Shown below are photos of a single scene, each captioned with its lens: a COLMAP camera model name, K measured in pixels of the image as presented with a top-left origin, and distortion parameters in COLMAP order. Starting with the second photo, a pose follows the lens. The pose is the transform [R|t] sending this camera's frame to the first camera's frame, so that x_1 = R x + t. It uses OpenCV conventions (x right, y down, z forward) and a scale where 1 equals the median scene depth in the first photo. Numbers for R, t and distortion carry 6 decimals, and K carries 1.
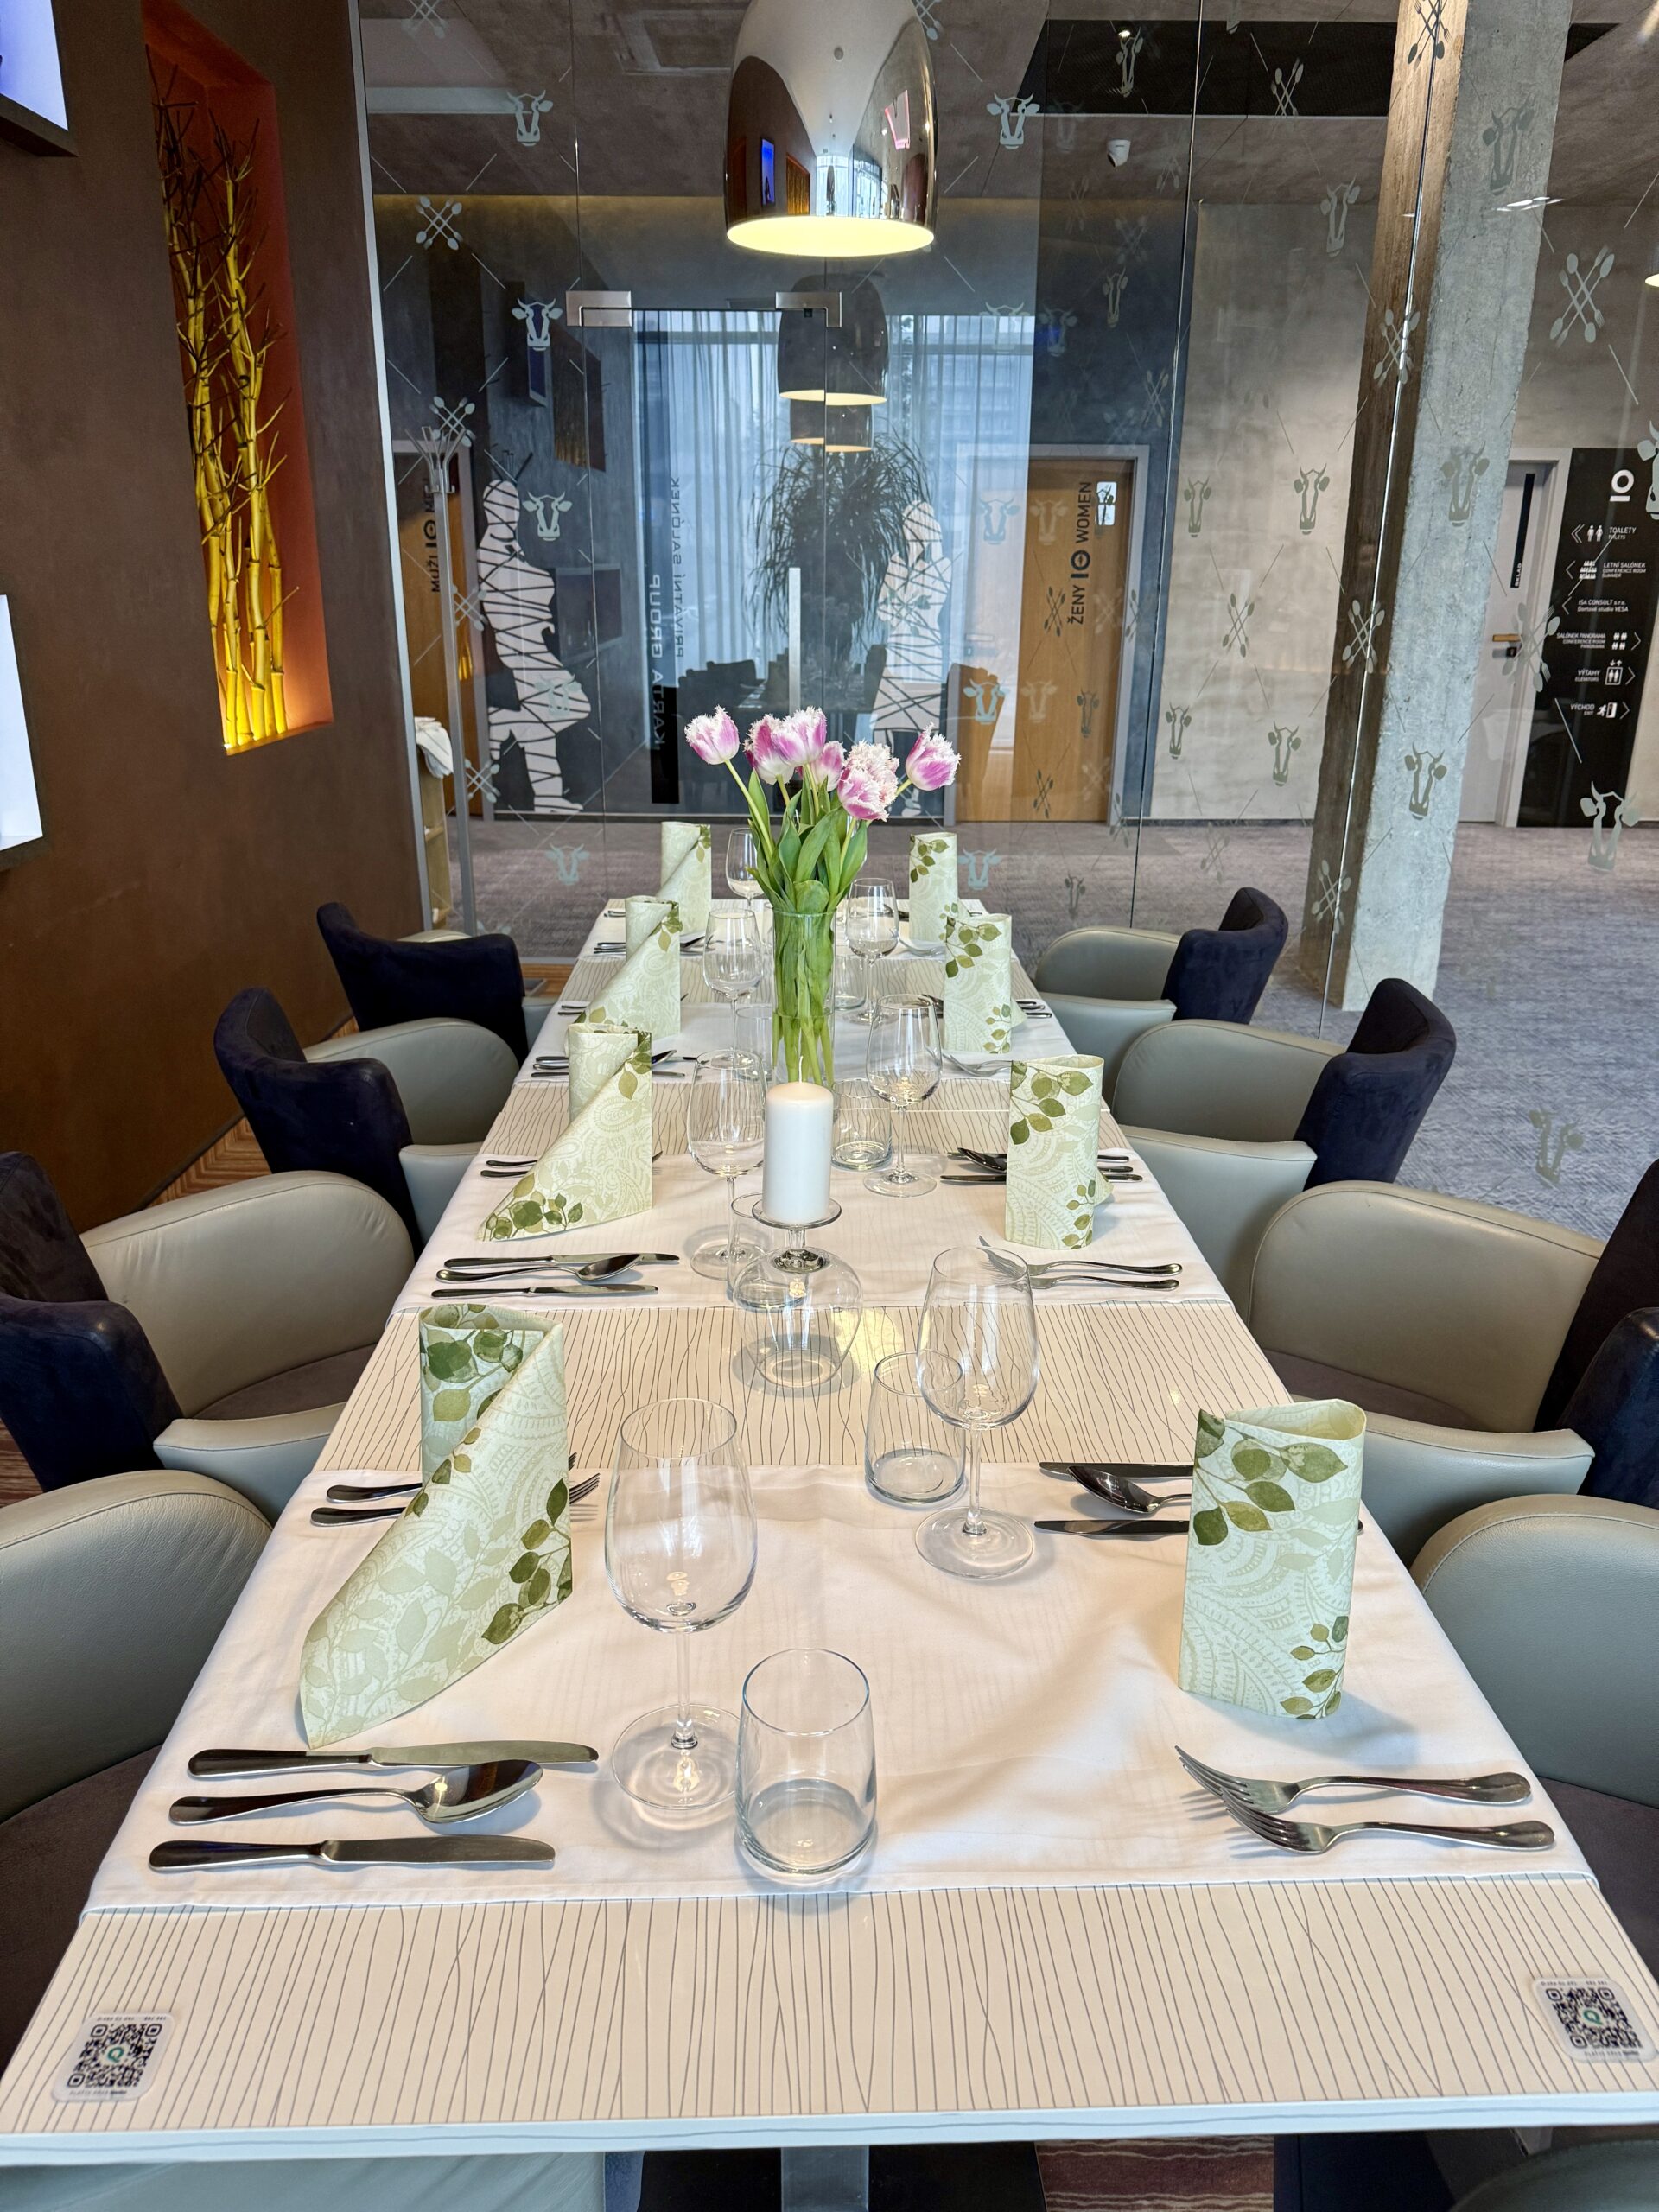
lens RADIAL K [[1570.9, 0, 832.9], [0, 1570.9, 1098.1], [0, 0, 1]] dist [0.043297, -0.051758]
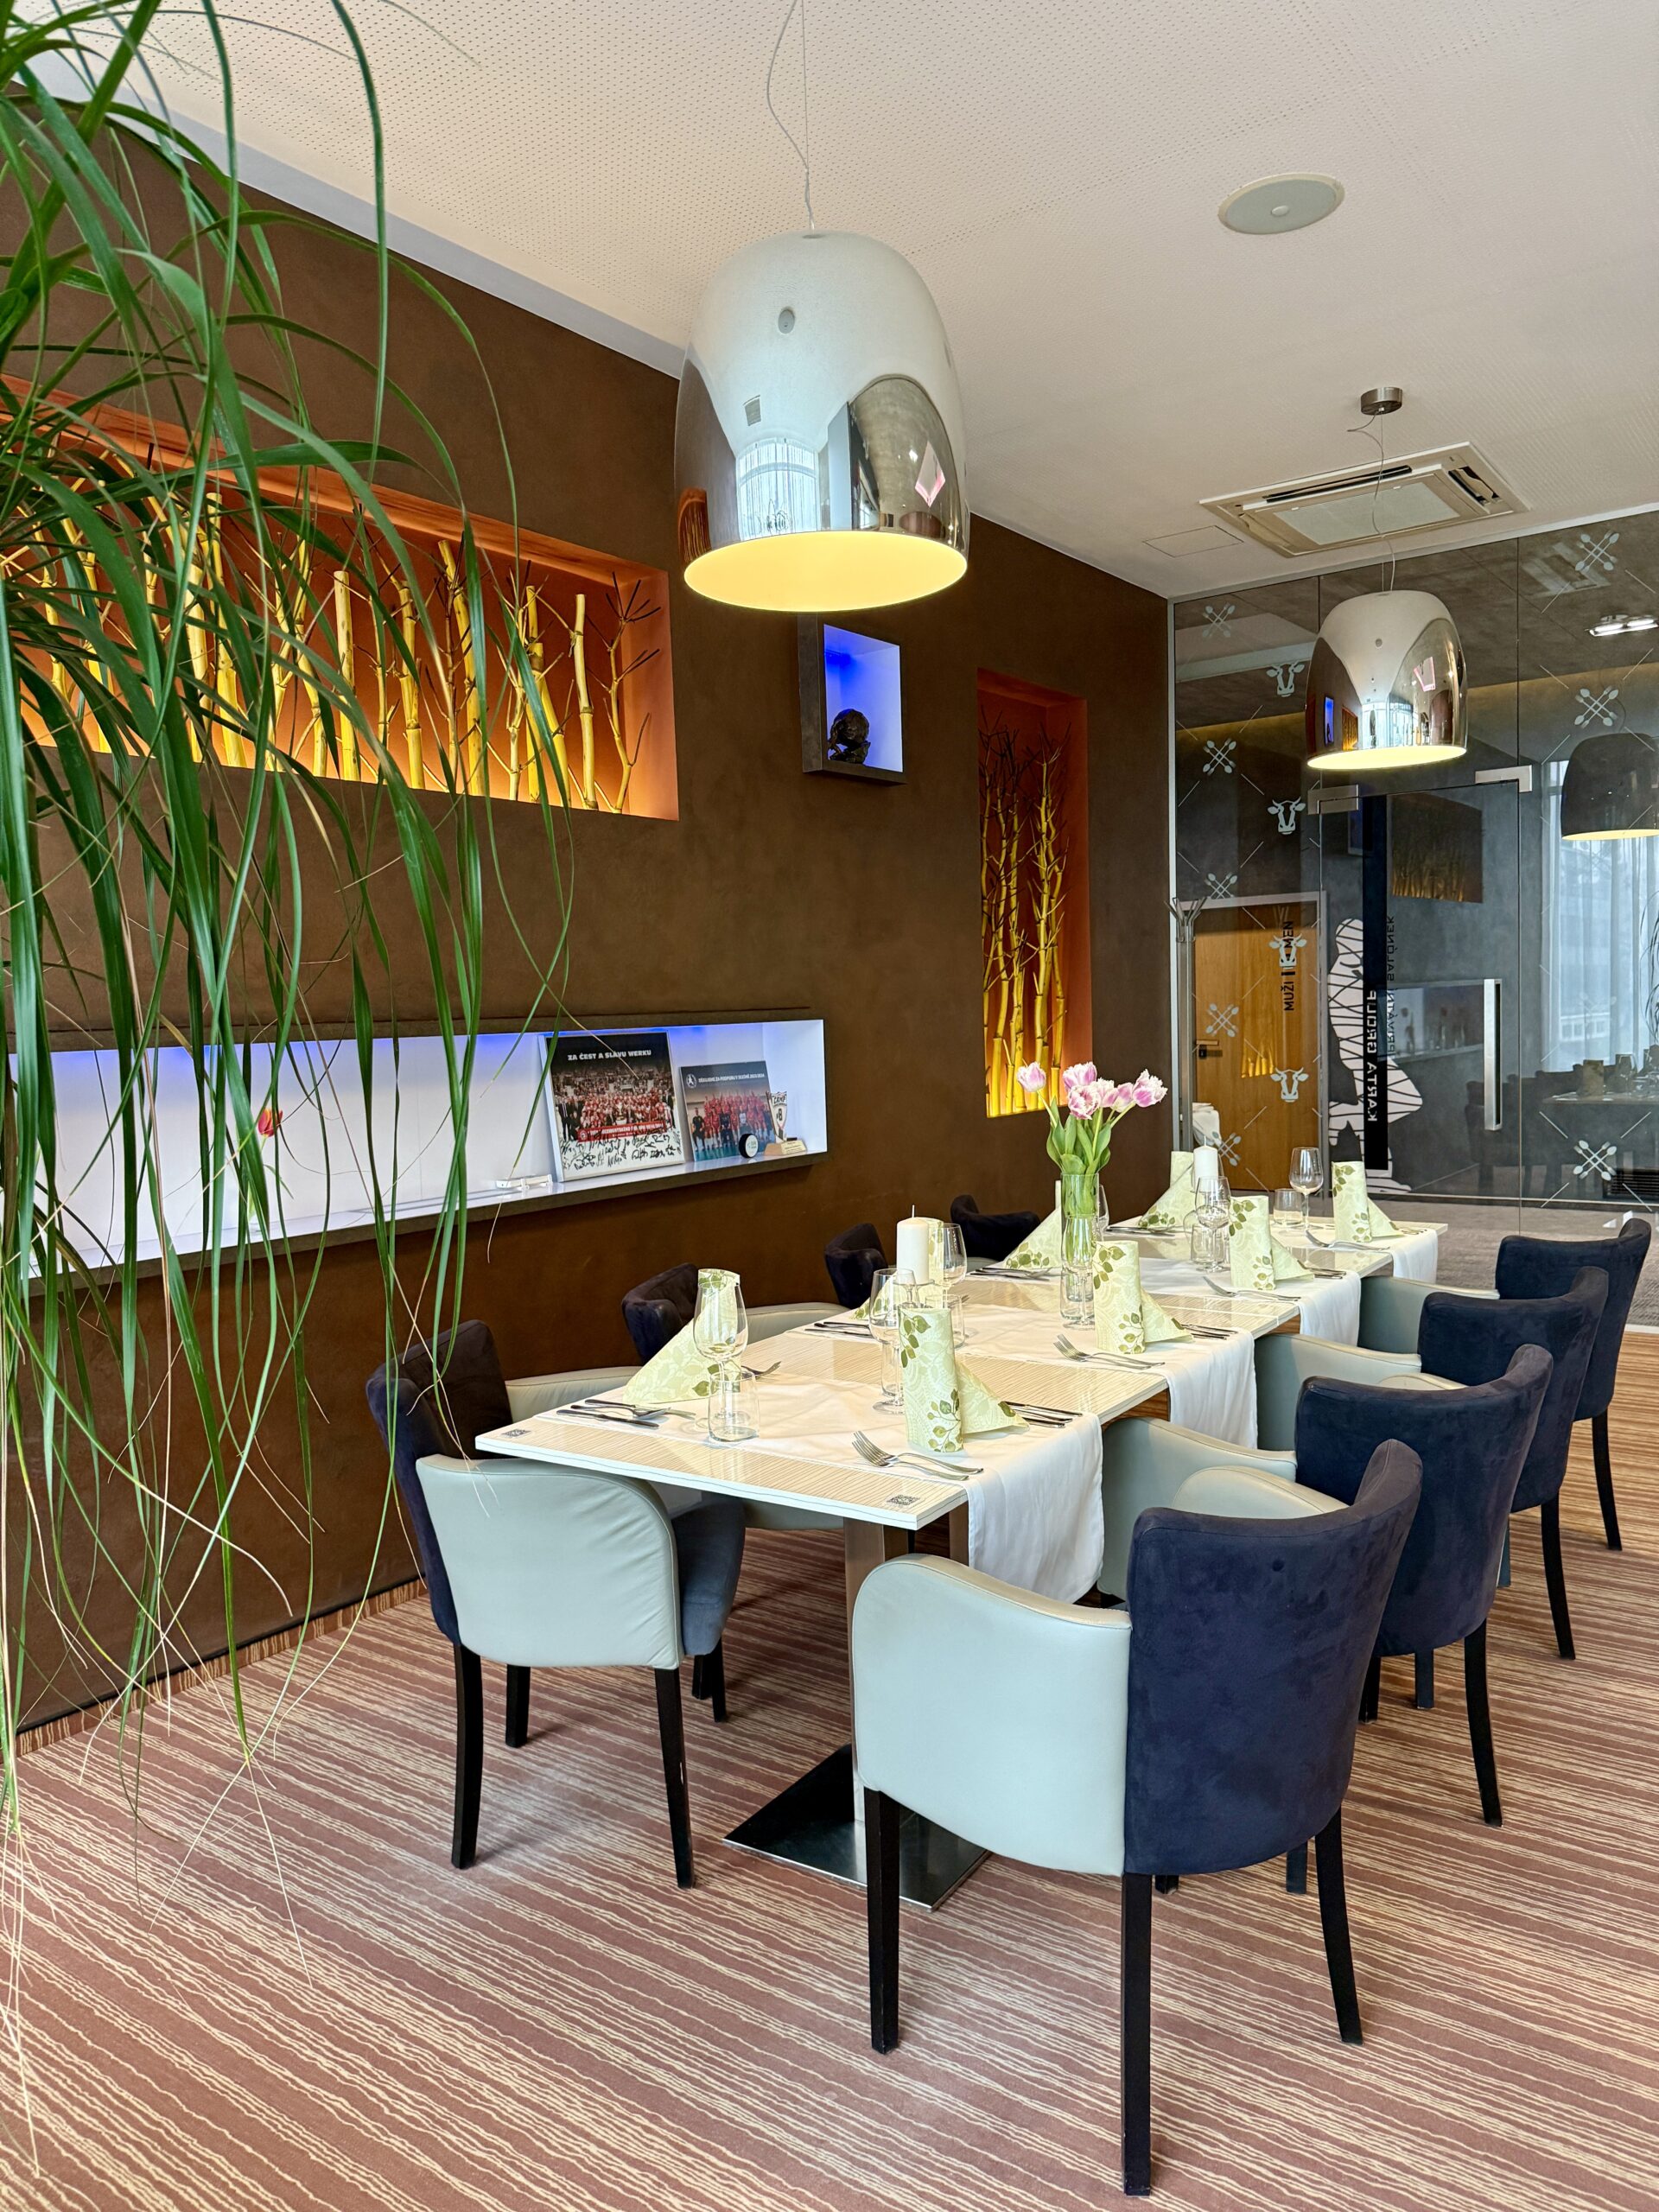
lens RADIAL K [[1570.9, 0, 830.5], [0, 1570.9, 1110.3], [0, 0, 1]] dist [0.043297, -0.051758]
pose [[0.802240, 0.003959, -0.596988, 0.531457], [-0.151888, 0.968426, -0.197687, 0.131872], [0.577356, 0.249268, 0.777512, -0.352557]]
